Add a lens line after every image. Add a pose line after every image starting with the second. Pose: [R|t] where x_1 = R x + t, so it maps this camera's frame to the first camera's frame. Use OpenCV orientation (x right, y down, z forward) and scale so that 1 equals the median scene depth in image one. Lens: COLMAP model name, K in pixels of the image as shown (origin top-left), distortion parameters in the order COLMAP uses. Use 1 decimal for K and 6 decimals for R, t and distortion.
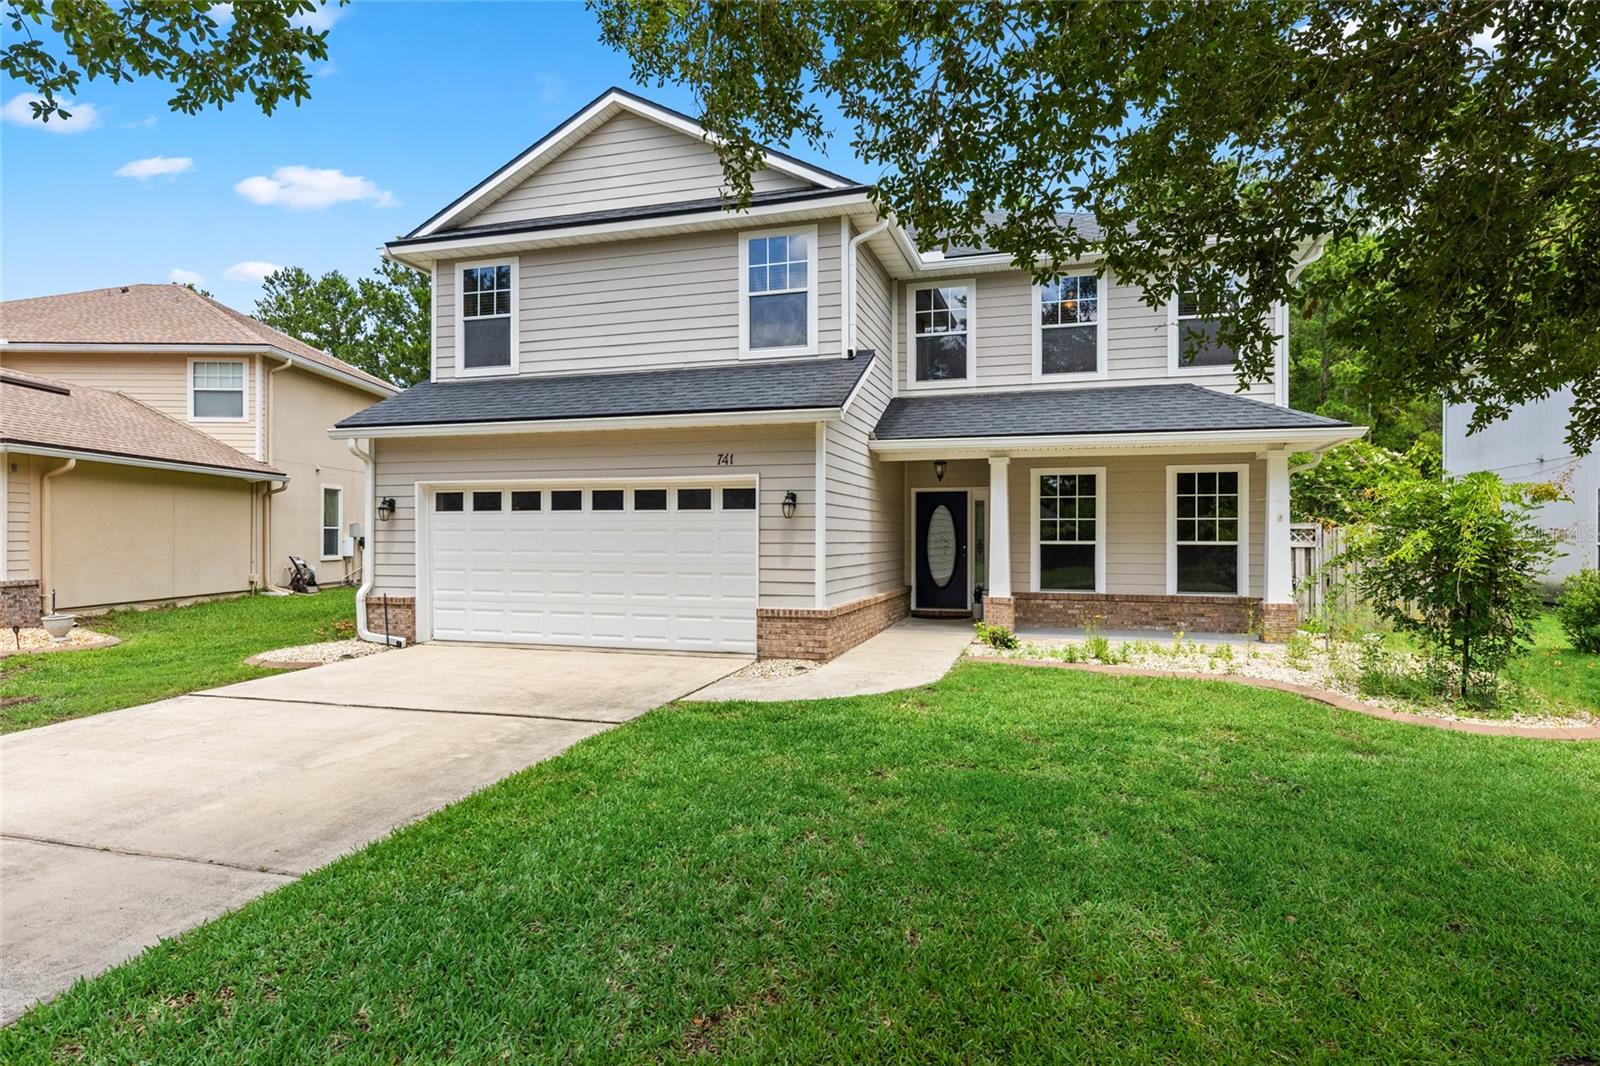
lens RADIAL K [[904.5, 0, 795.3], [0, 904.5, 536.8], [0, 0, 1]] dist [0.010538, -0.003226]
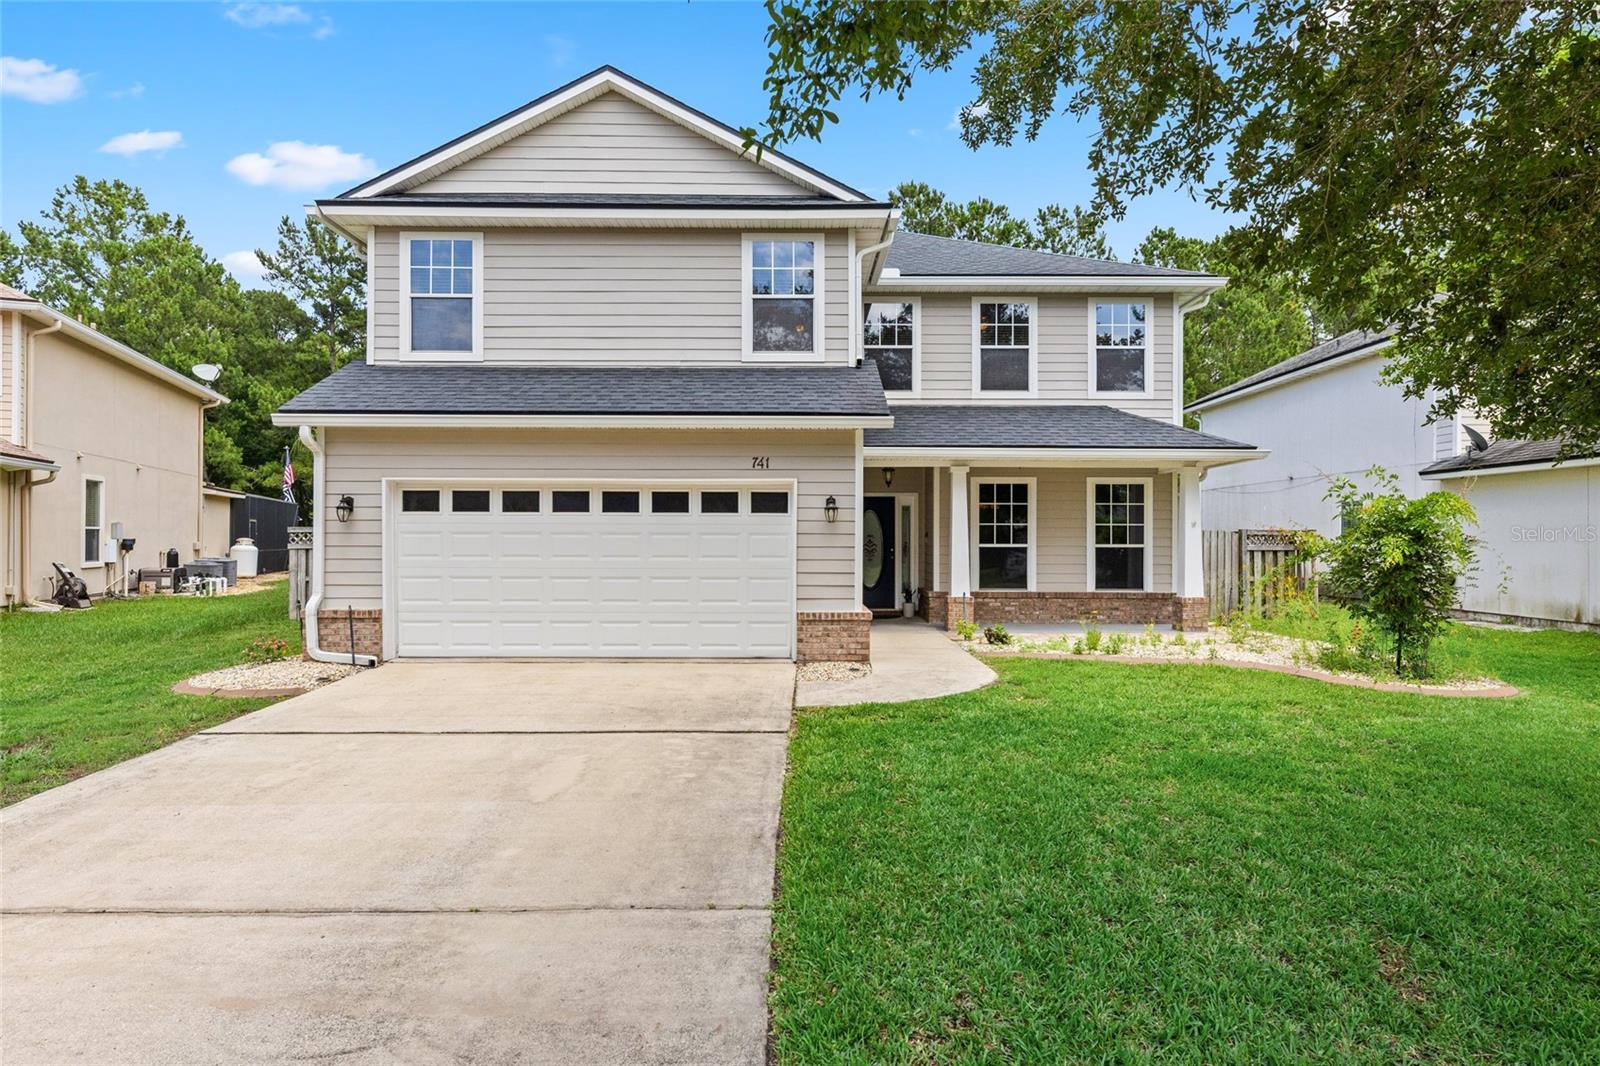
lens RADIAL K [[904.5, 0, 798.8], [0, 904.5, 533.9], [0, 0, 1]] dist [0.010538, -0.003226]
pose [[0.951903, 0.002775, 0.306386, -0.294188], [-0.001179, 0.999985, -0.005393, -0.001721], [-0.306397, 0.004772, 0.951892, 0.038857]]
